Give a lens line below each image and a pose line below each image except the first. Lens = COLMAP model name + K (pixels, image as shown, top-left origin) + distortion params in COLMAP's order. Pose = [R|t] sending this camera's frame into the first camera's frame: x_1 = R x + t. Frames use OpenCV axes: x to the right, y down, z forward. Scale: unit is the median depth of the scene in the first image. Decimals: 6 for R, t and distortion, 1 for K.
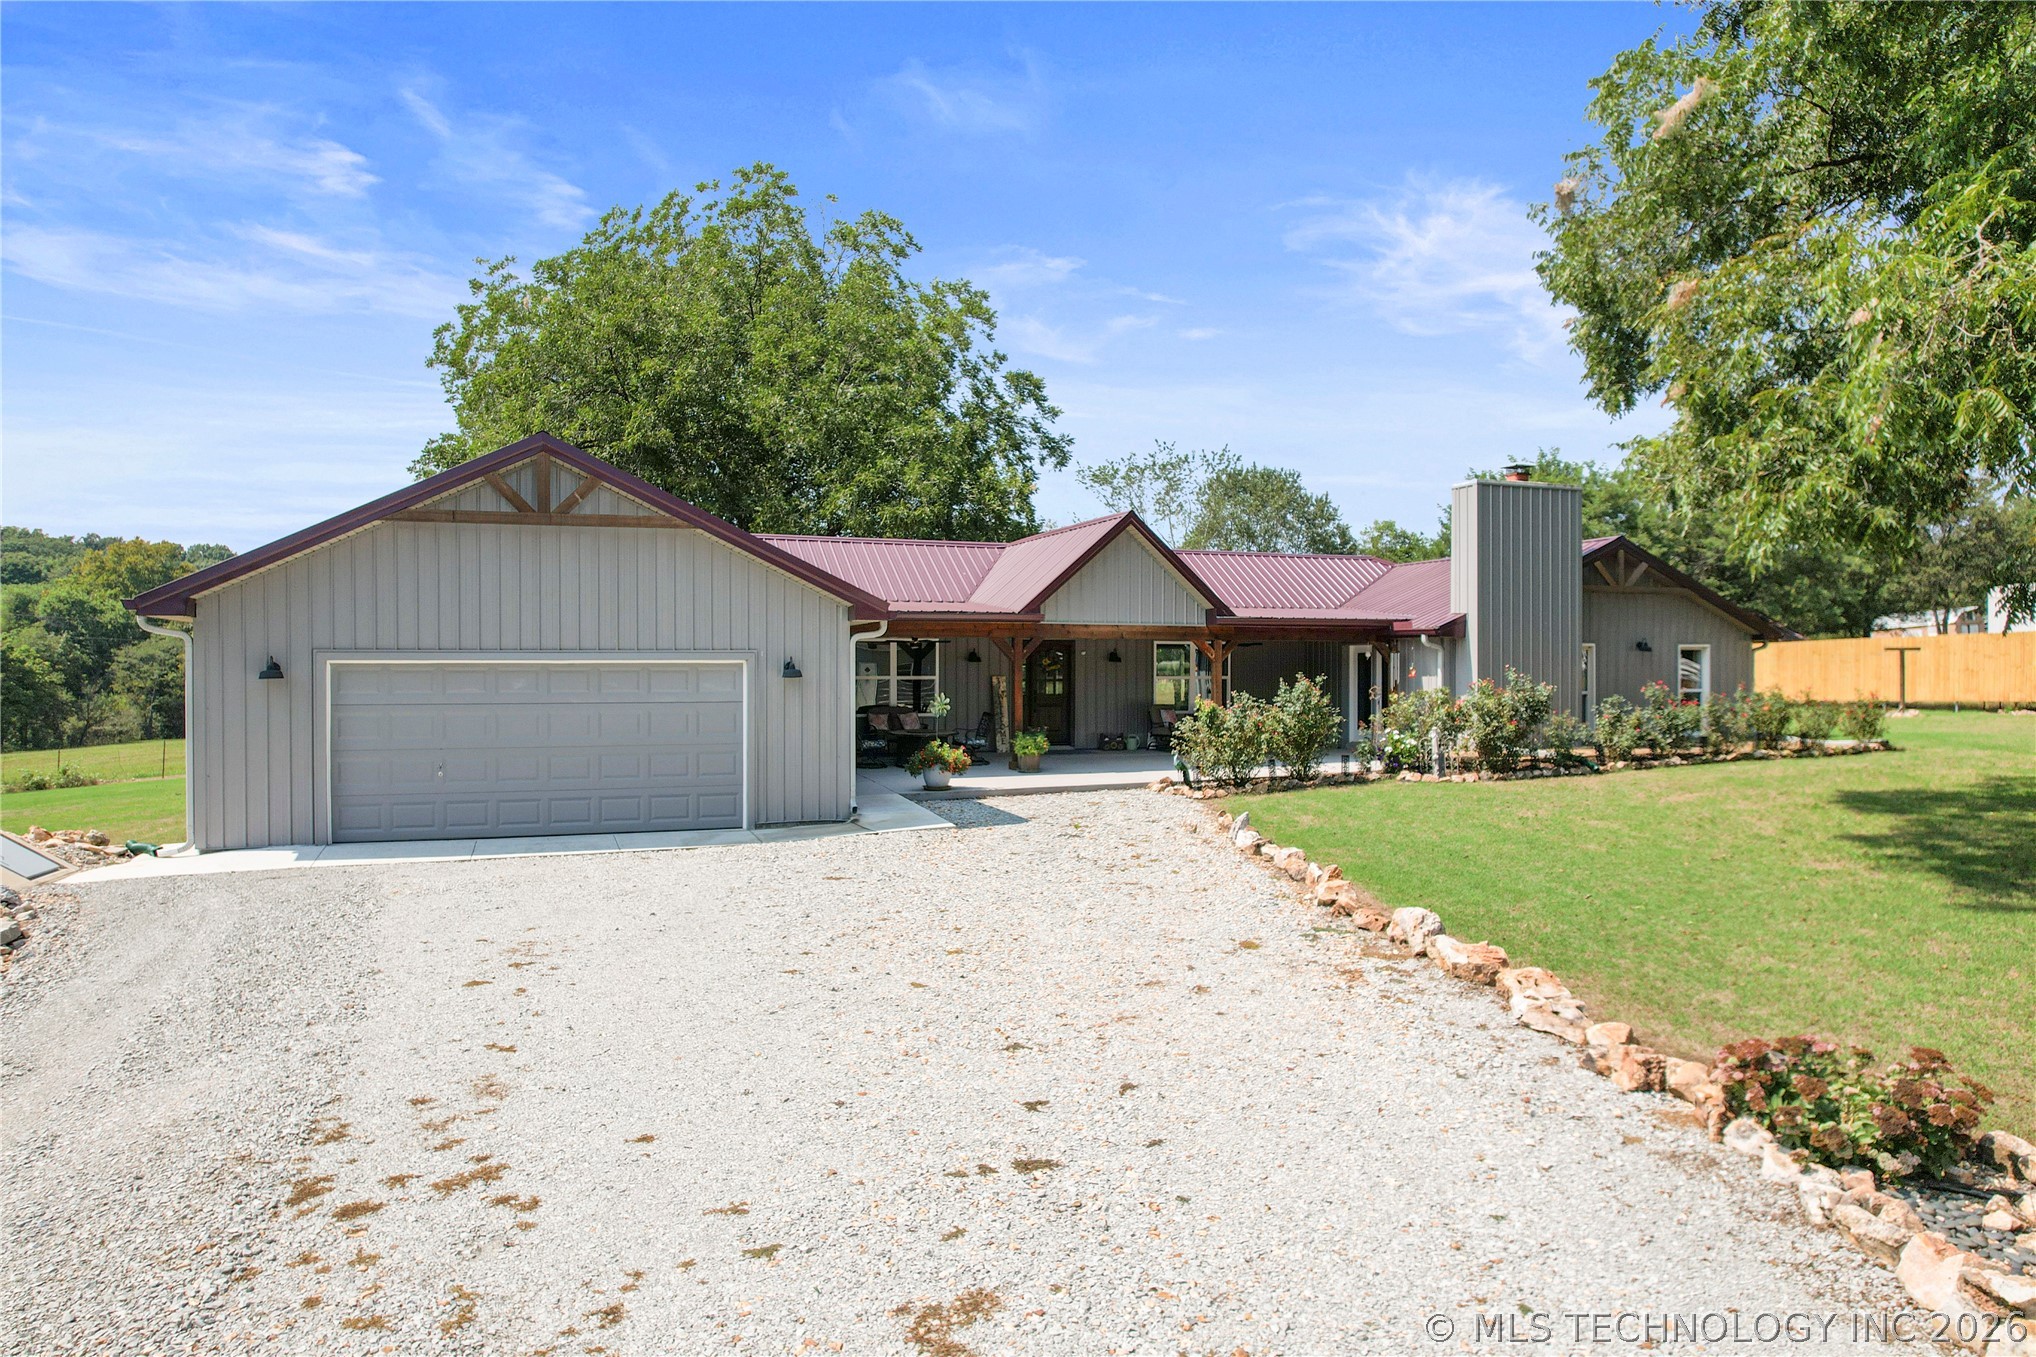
lens RADIAL K [[1297.2, 0, 1041.0], [0, 1297.2, 670.8], [0, 0, 1]] dist [-0.030500, -0.001291]
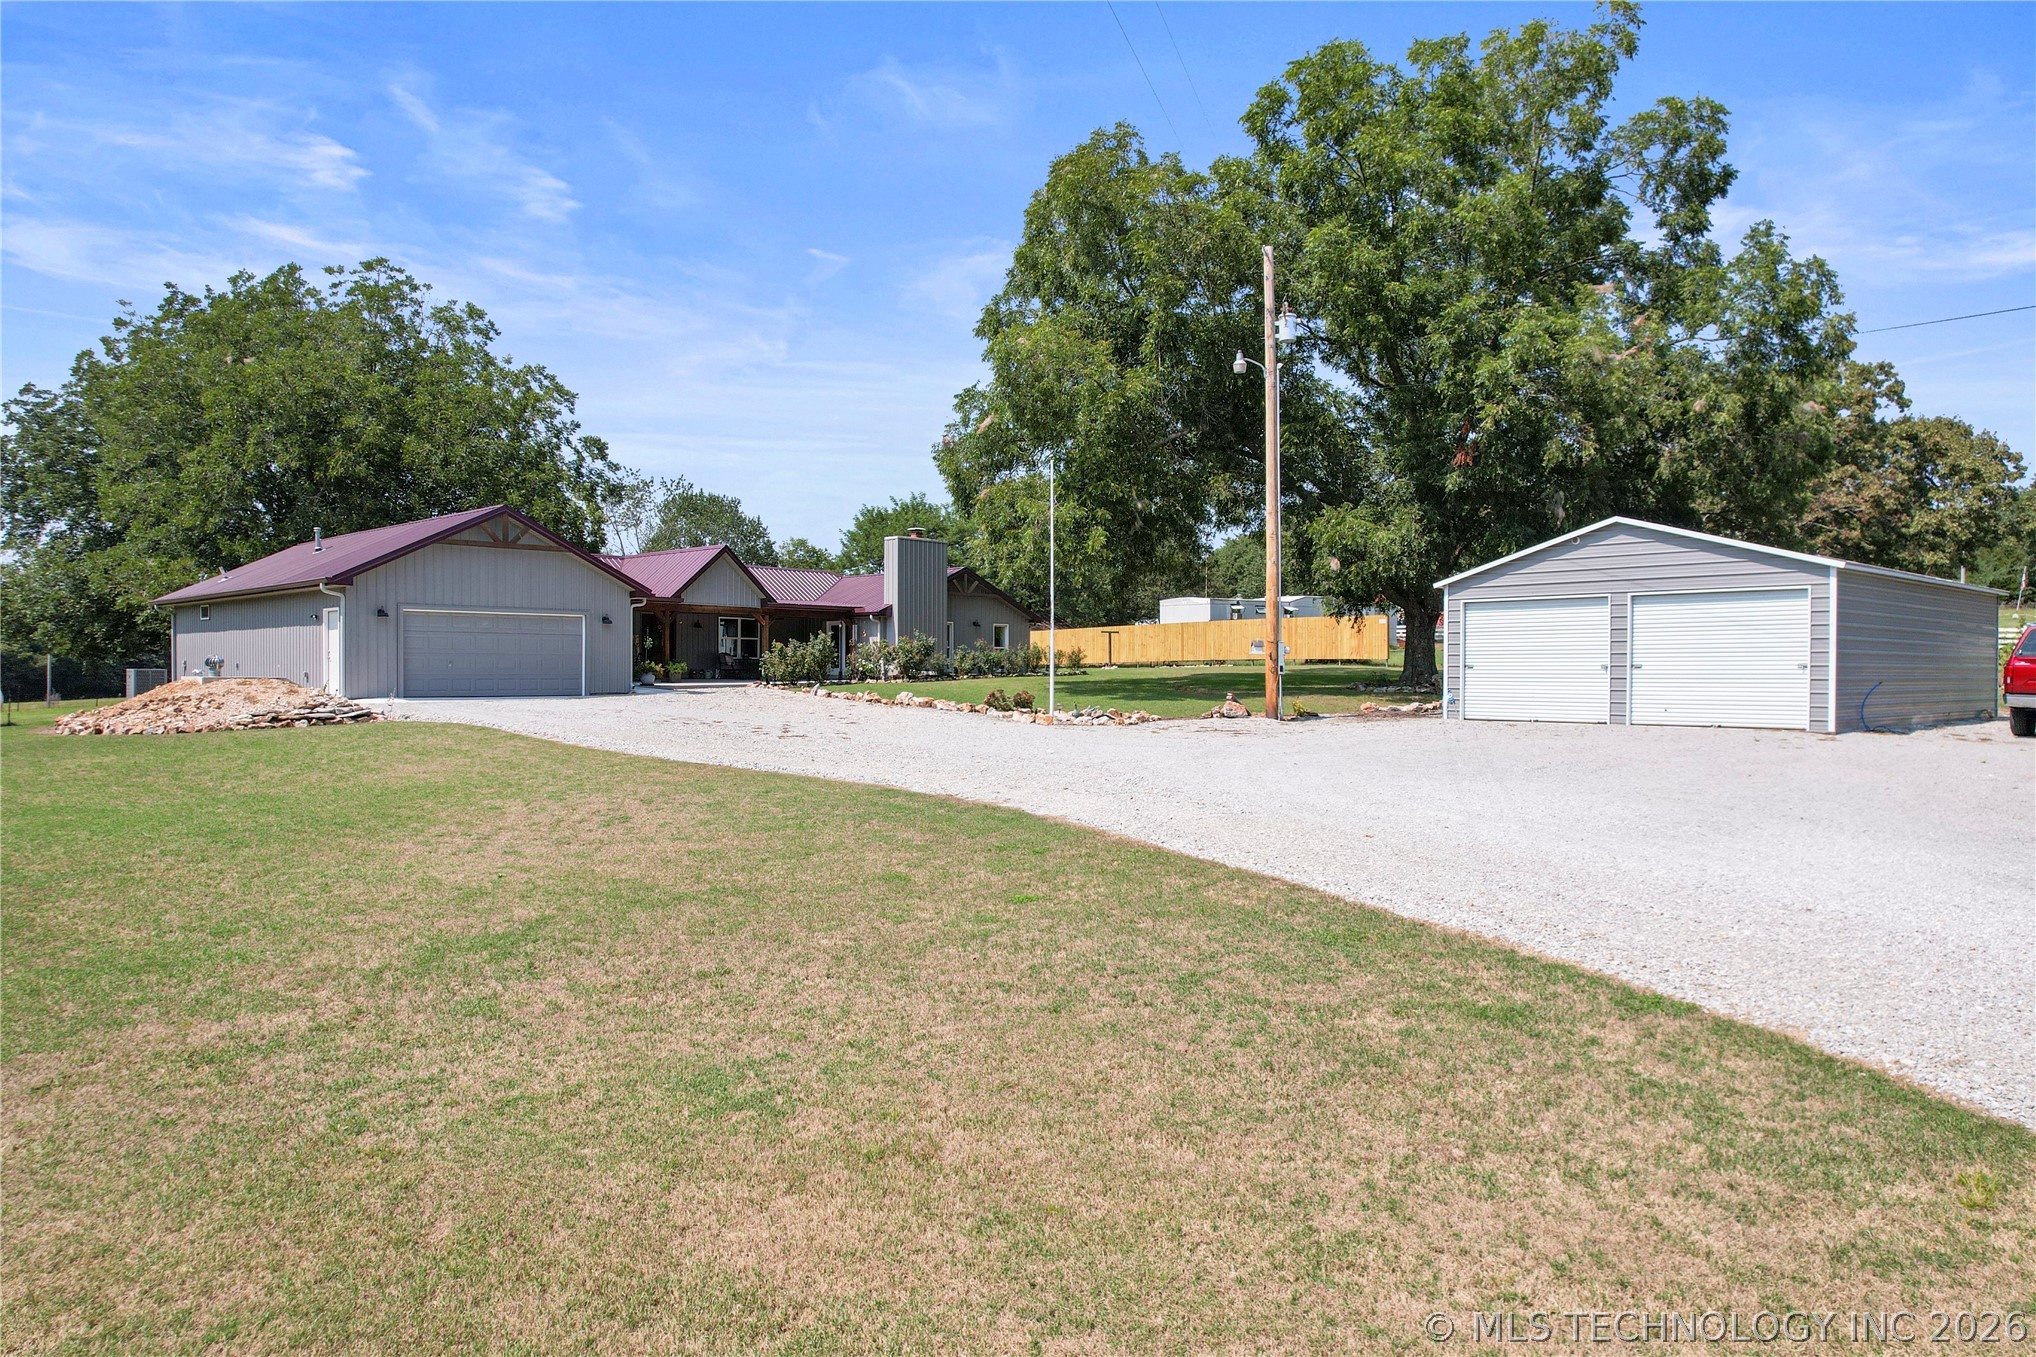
lens RADIAL K [[1297.2, 0, 1041.0], [0, 1297.2, 670.8], [0, 0, 1]] dist [-0.030500, -0.001291]
pose [[0.886722, 0.002277, 0.462298, -0.379493], [-0.001648, 0.999997, -0.001765, 0.059510], [-0.462301, 0.000804, 0.886723, -0.845398]]
